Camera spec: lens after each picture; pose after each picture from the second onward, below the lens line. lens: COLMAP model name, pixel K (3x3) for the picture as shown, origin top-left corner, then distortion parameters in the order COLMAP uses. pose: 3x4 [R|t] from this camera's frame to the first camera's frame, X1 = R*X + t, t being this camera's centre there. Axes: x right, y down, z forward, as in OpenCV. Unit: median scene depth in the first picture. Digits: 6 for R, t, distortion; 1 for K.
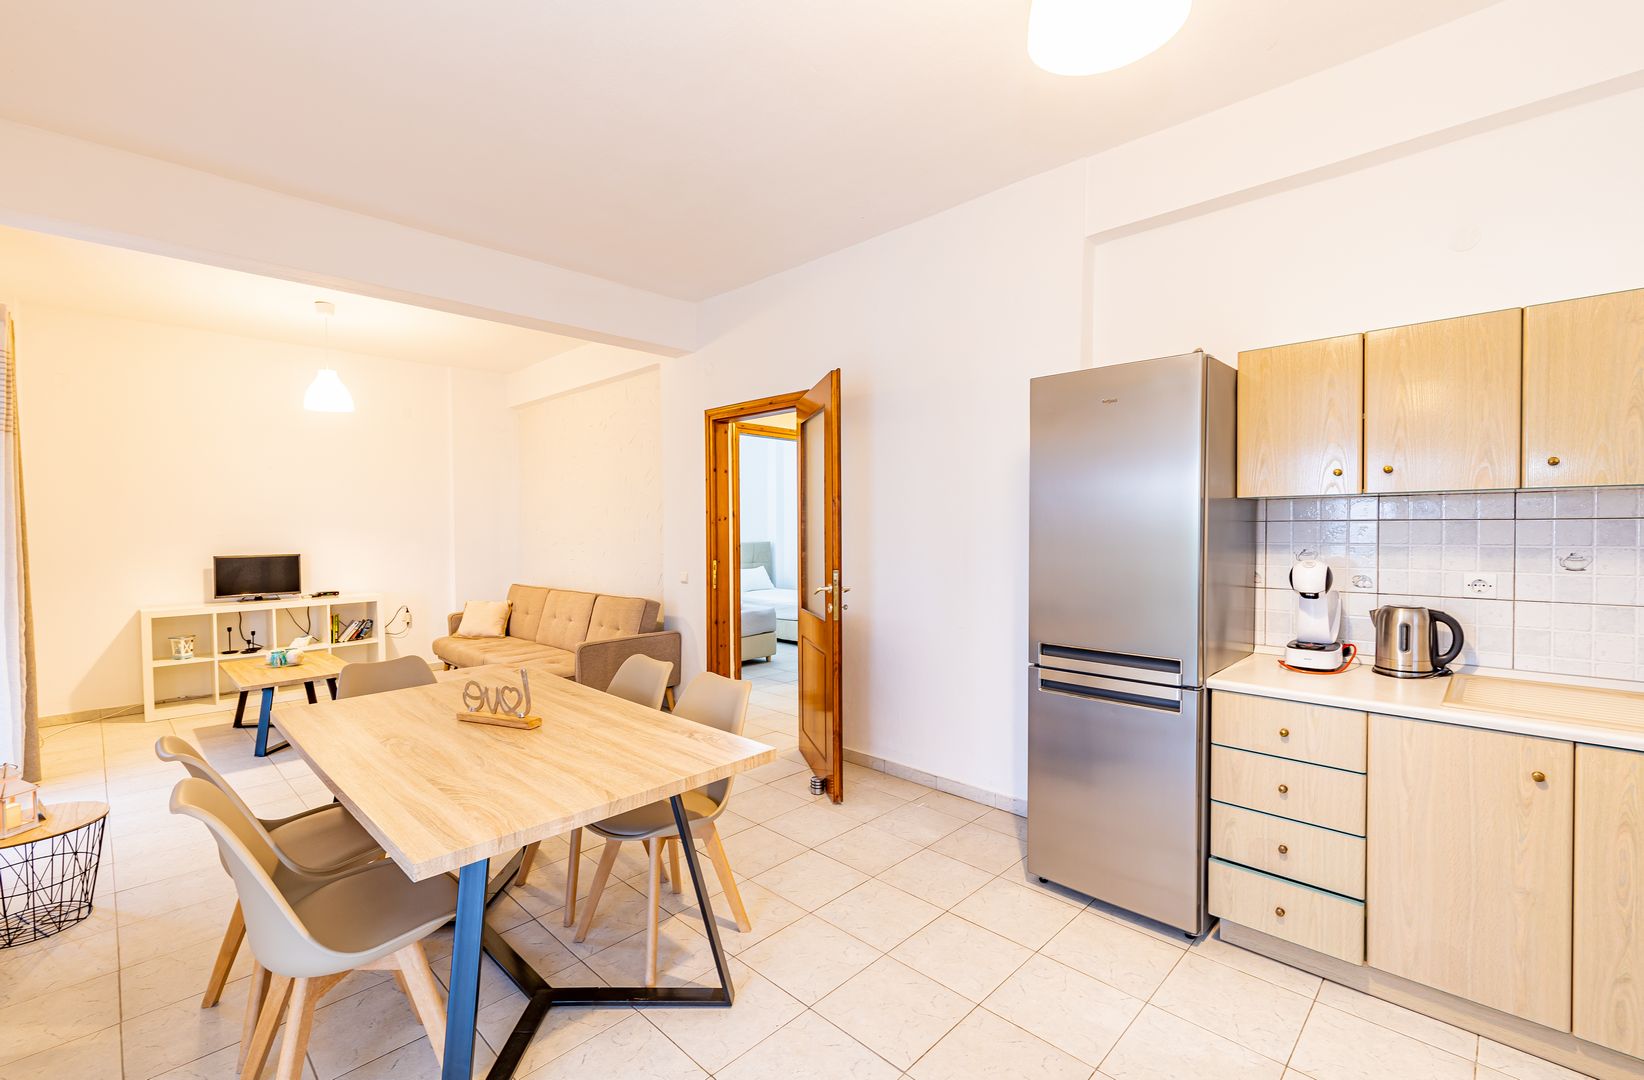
lens RADIAL K [[704.8, 0, 822.0], [0, 704.8, 540.0], [0, 0, 1]] dist [0.001847, -0.000404]
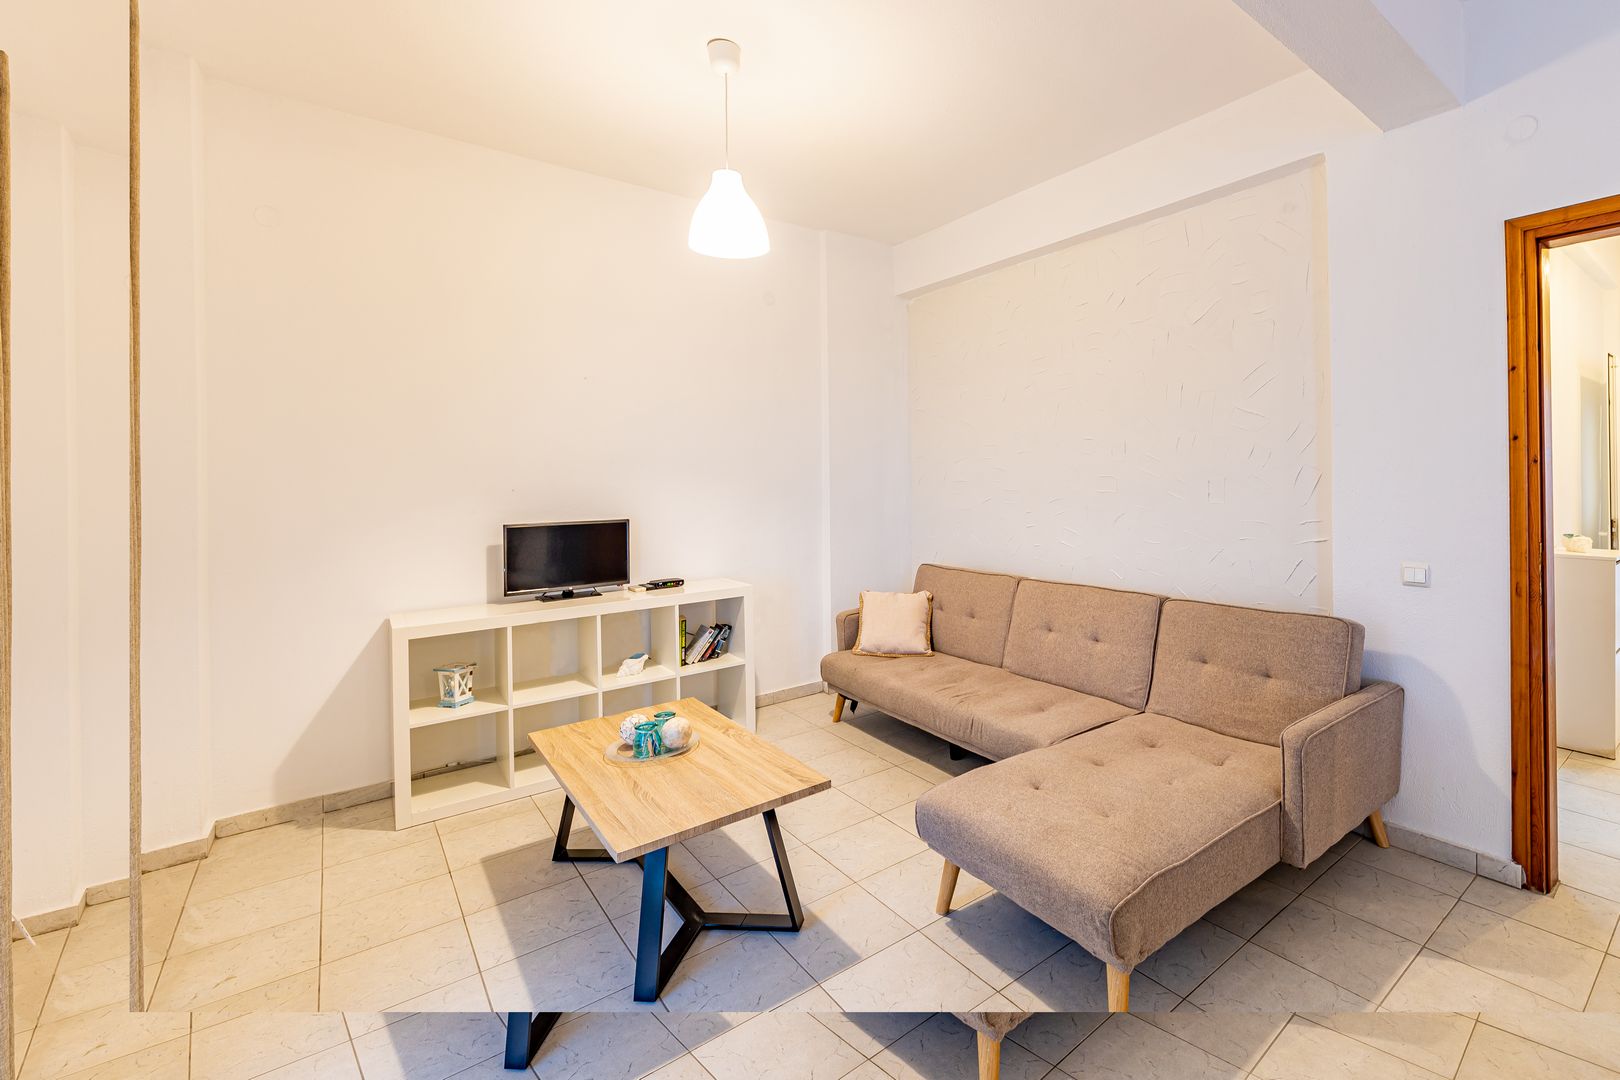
lens RADIAL K [[709.2, 0, 942.0], [0, 709.2, 479.1], [0, 0, 1]] dist [0.000194, 0.000138]
pose [[0.995599, -0.003079, -0.093669, -0.430467], [0.001570, 0.999868, -0.016180, -0.004629], [0.093706, 0.015962, 0.995472, 0.432257]]
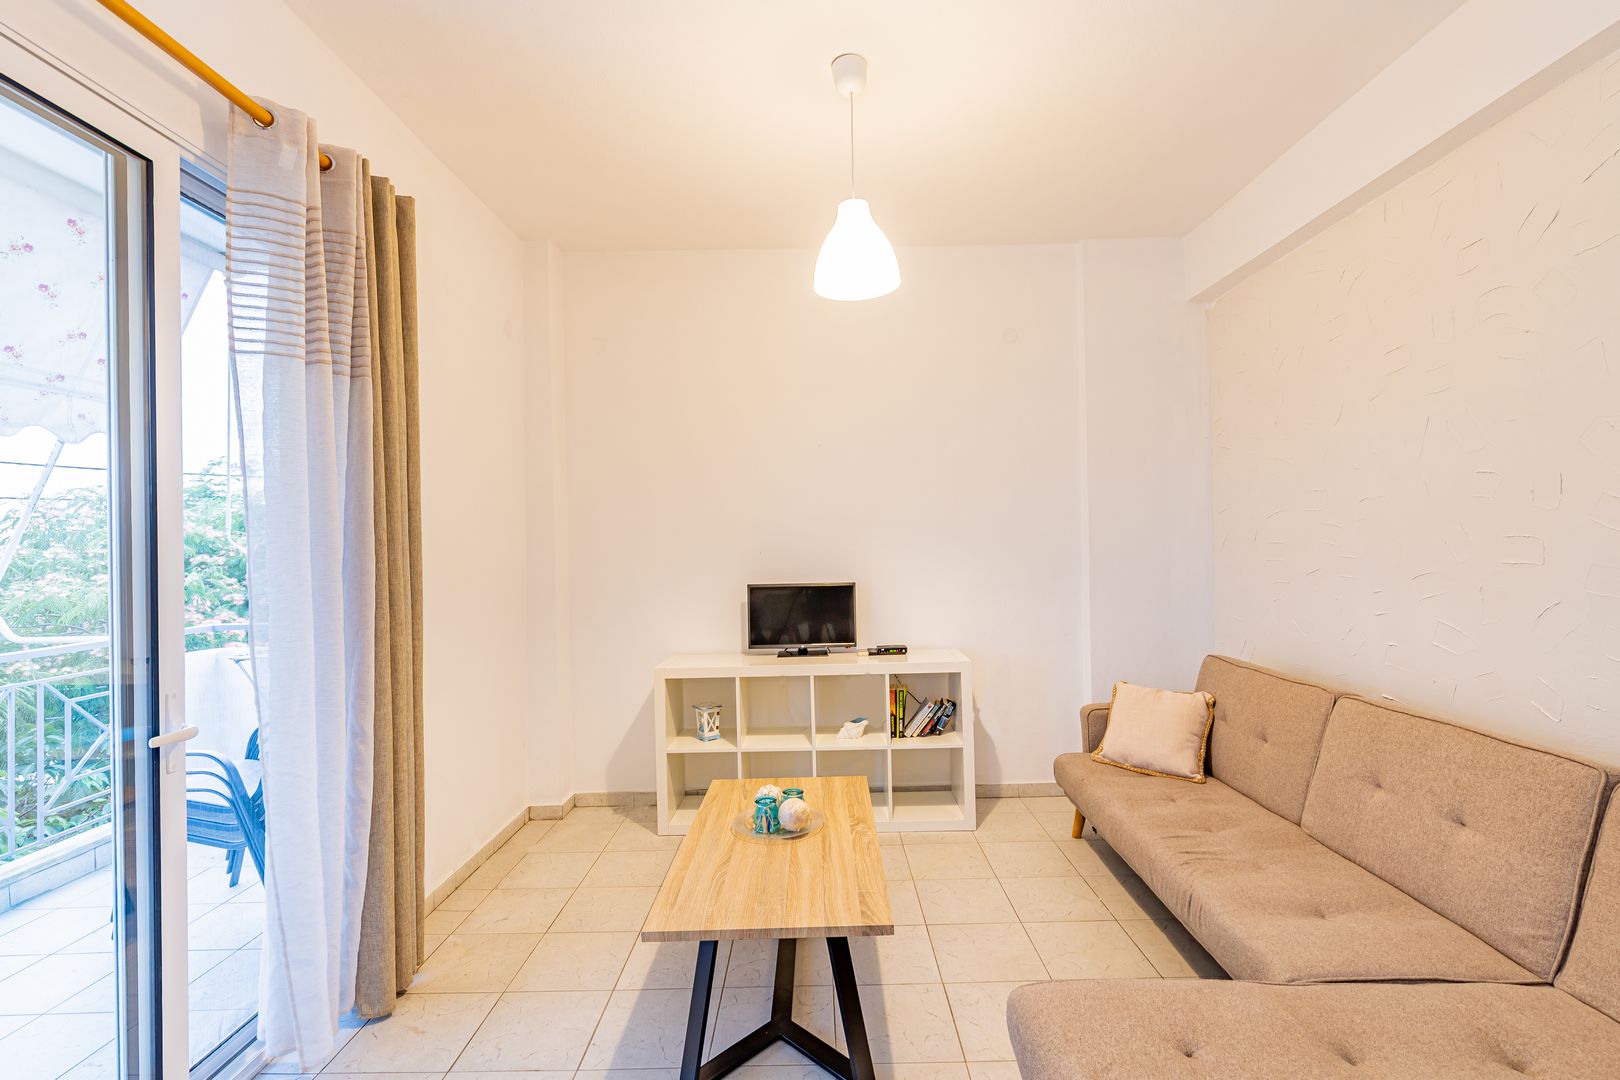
lens RADIAL K [[714.2, 0, 810.0], [0, 714.2, 540.0], [0, 0, 1]] dist [-0.001155, -0.000224]
pose [[0.692747, -0.007102, -0.721146, -0.331717], [-0.001160, 0.999939, -0.010962, -0.010850], [0.721180, 0.008430, 0.692697, 0.565122]]
